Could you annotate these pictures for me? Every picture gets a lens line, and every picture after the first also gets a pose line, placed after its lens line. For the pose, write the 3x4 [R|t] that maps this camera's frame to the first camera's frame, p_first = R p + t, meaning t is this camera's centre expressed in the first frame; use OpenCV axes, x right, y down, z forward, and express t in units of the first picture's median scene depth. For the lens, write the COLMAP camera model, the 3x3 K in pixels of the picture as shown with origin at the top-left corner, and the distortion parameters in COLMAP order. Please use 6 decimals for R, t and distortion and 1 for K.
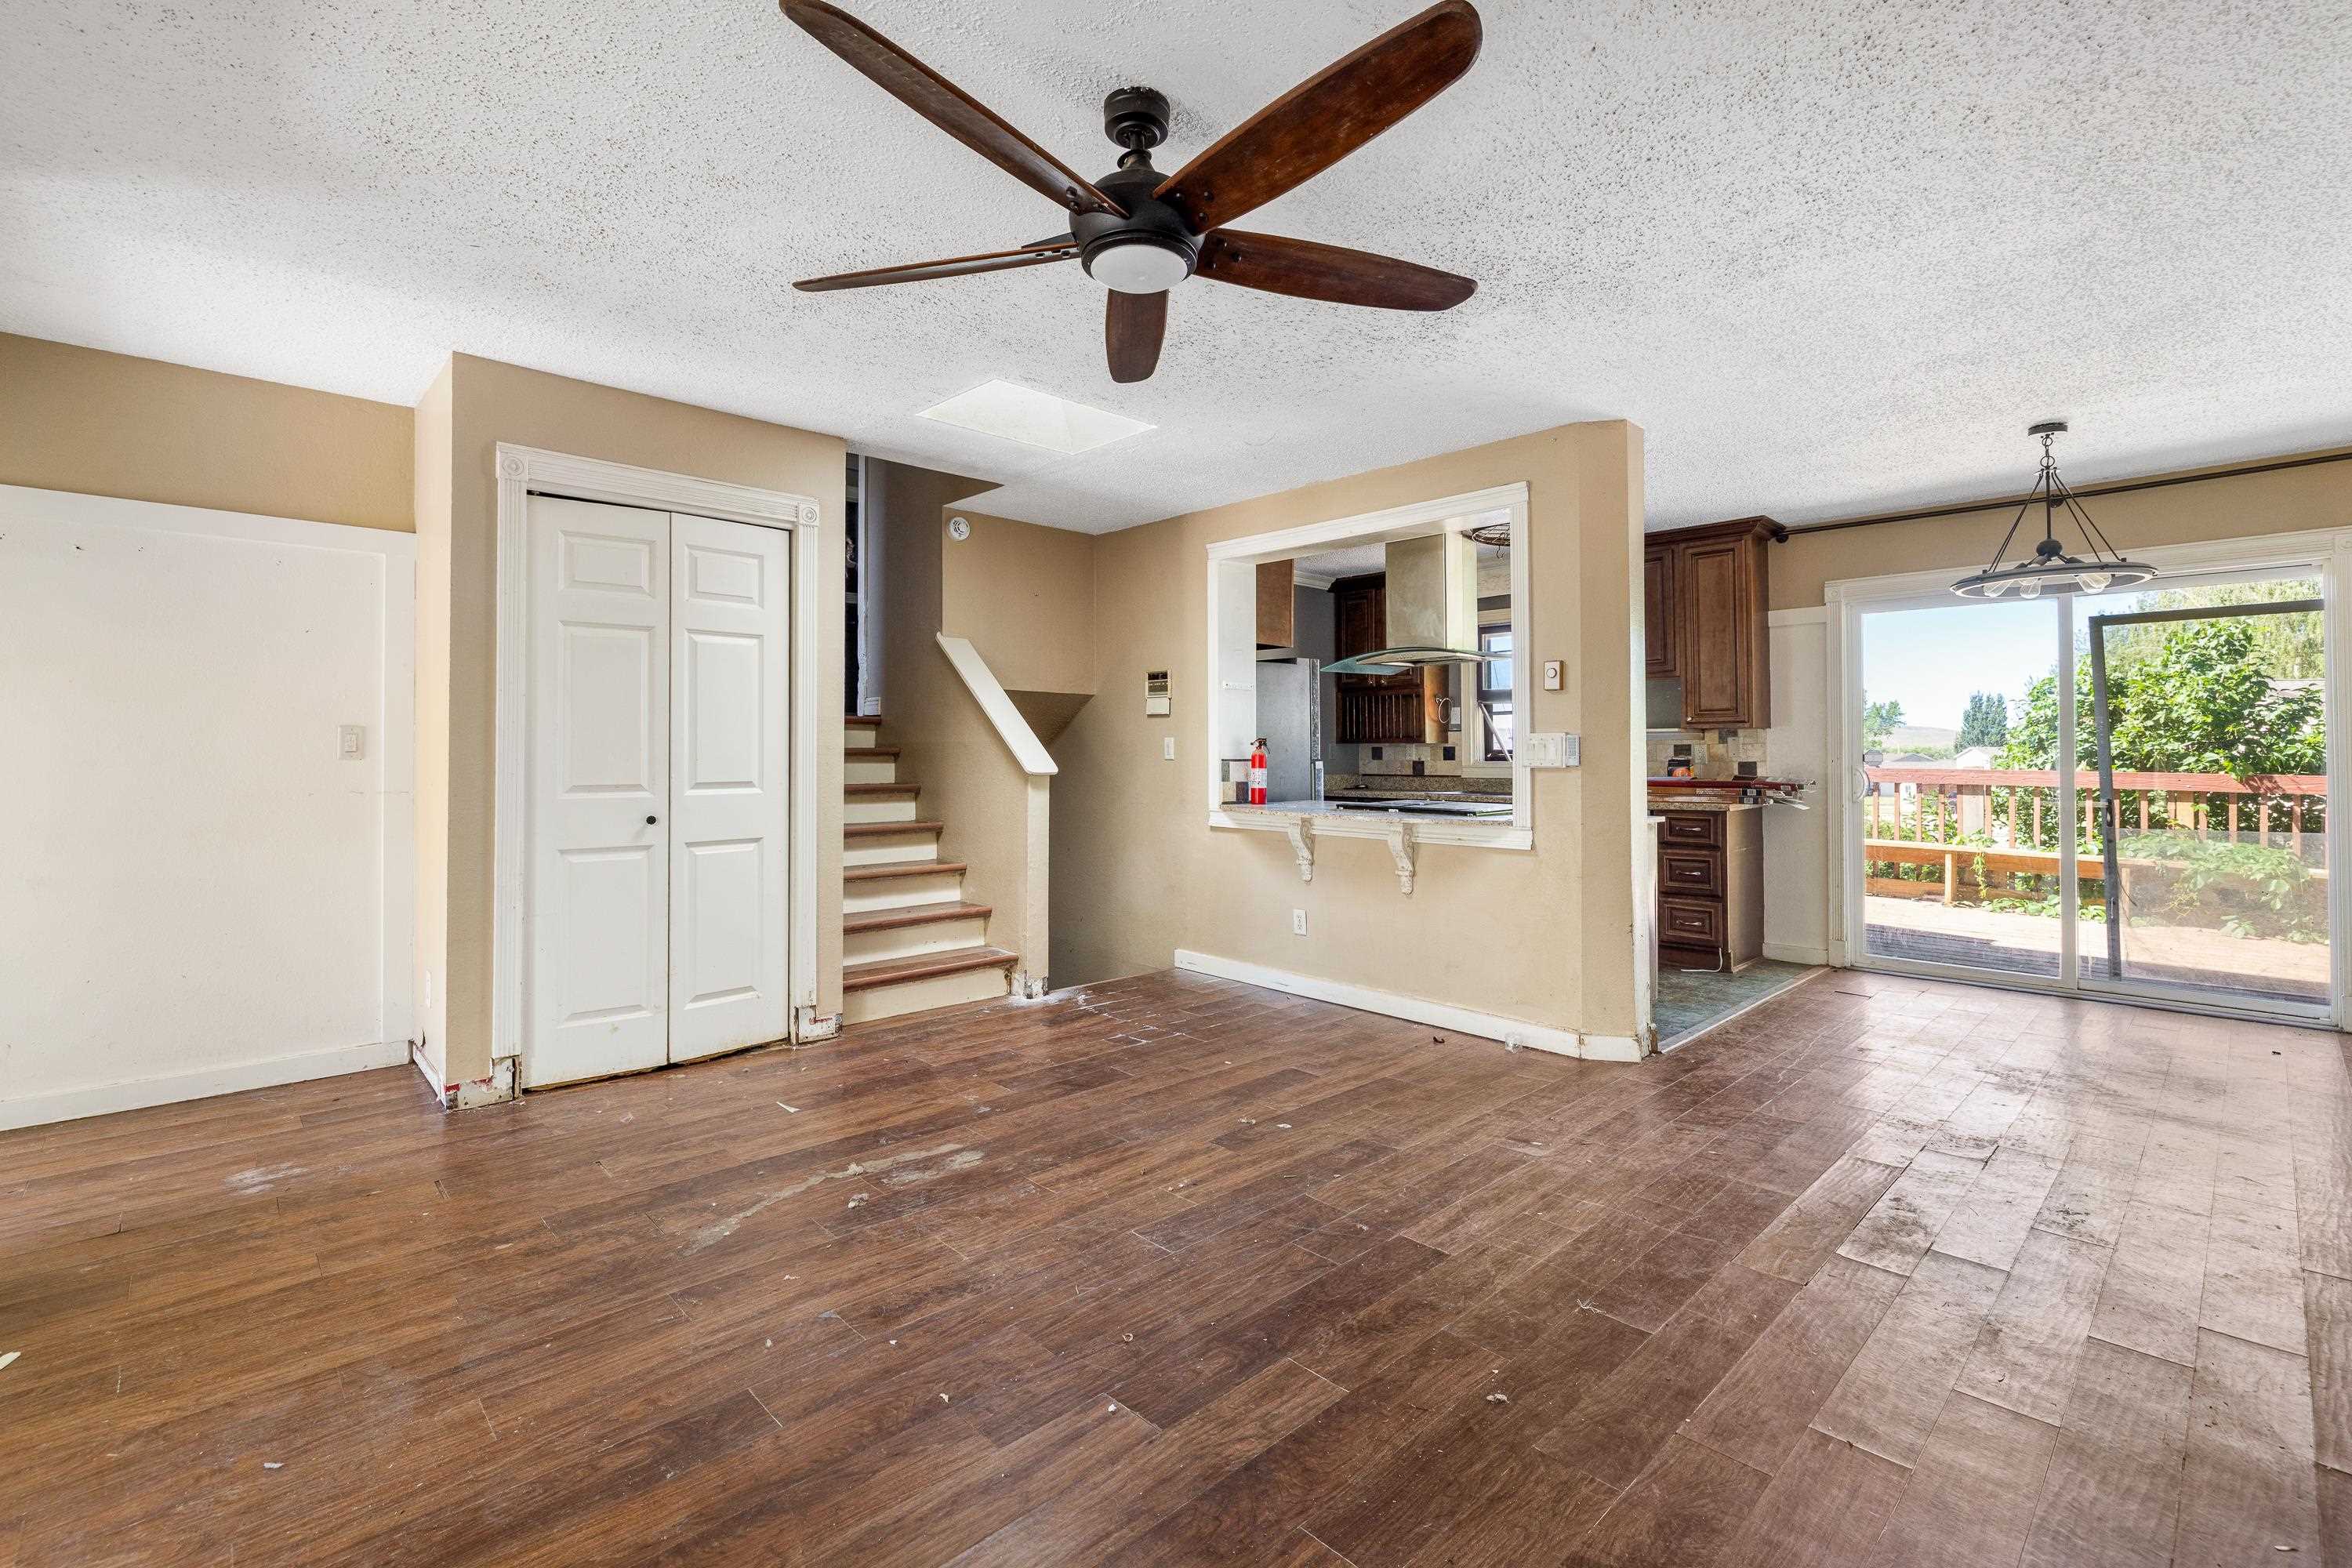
lens RADIAL K [[1021.6, 0, 1195.0], [0, 1021.6, 744.7], [0, 0, 1]] dist [-0.004135, 0.000319]
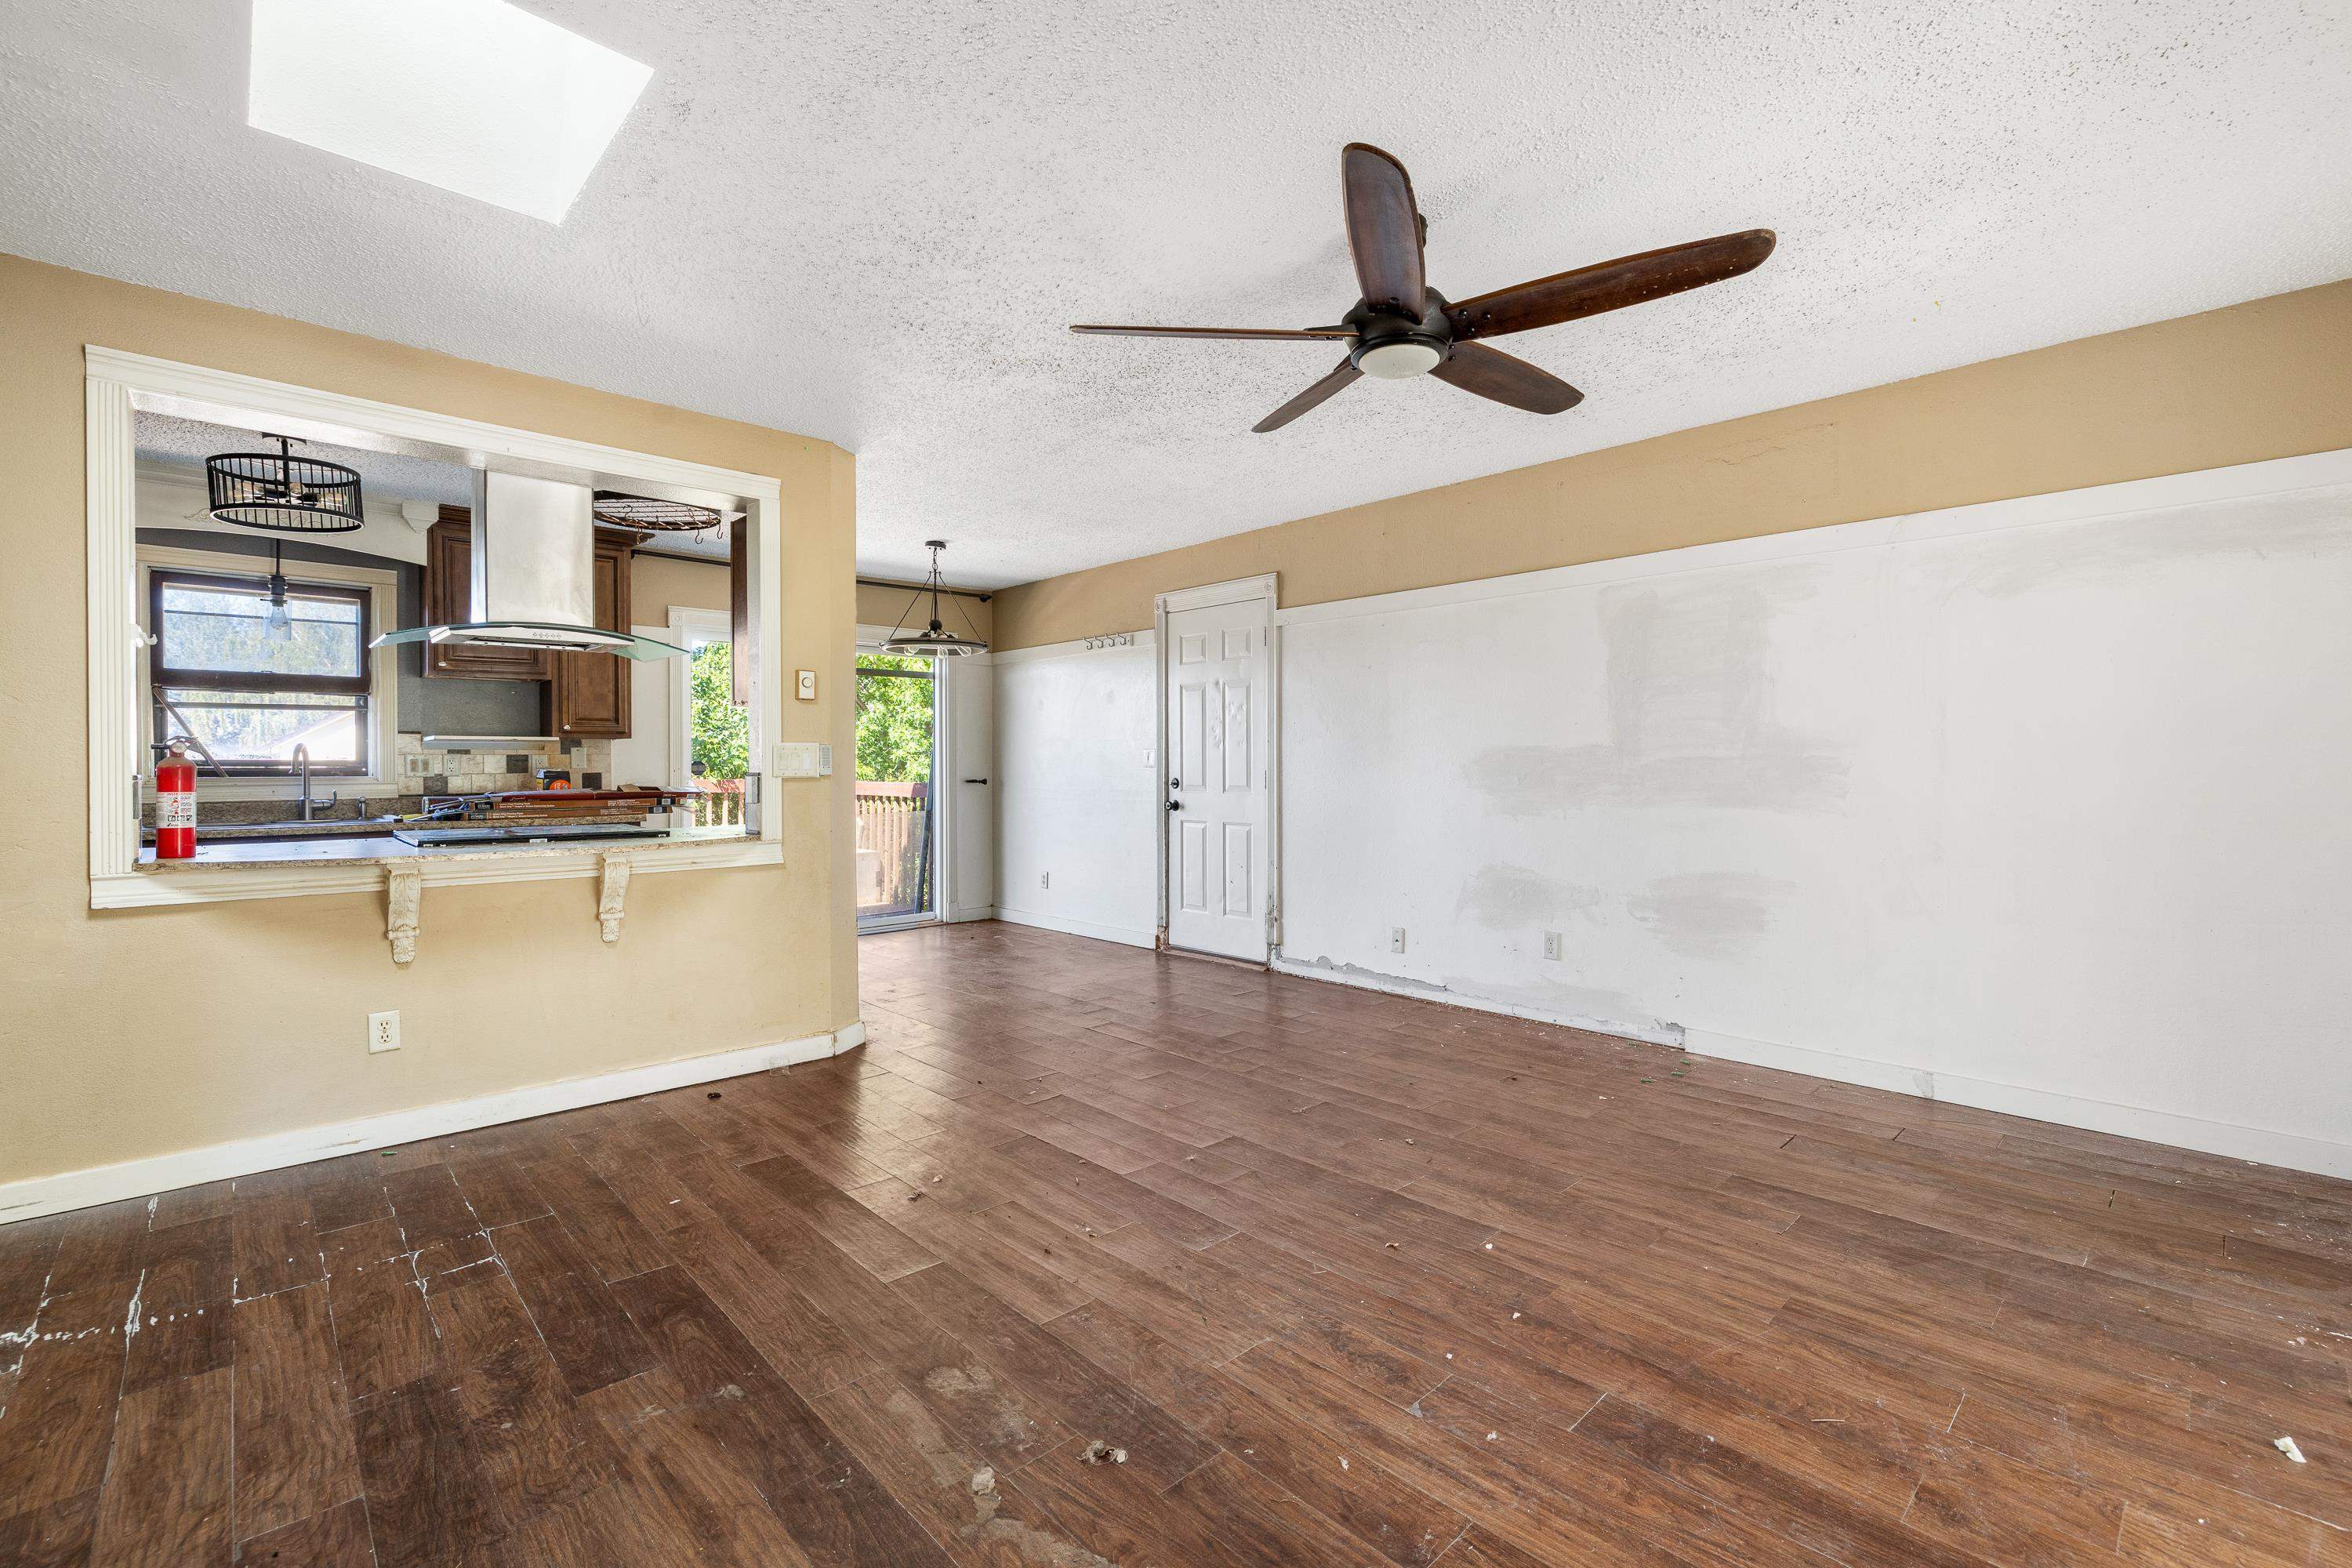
lens RADIAL K [[1021.6, 0, 1168.7], [0, 1021.6, 774.3], [0, 0, 1]] dist [-0.004135, 0.000319]
pose [[0.019310, -0.011131, 0.999752, -0.683870], [-0.004640, 0.999926, 0.011222, 0.007221], [-0.999803, -0.004856, 0.019257, 0.669989]]
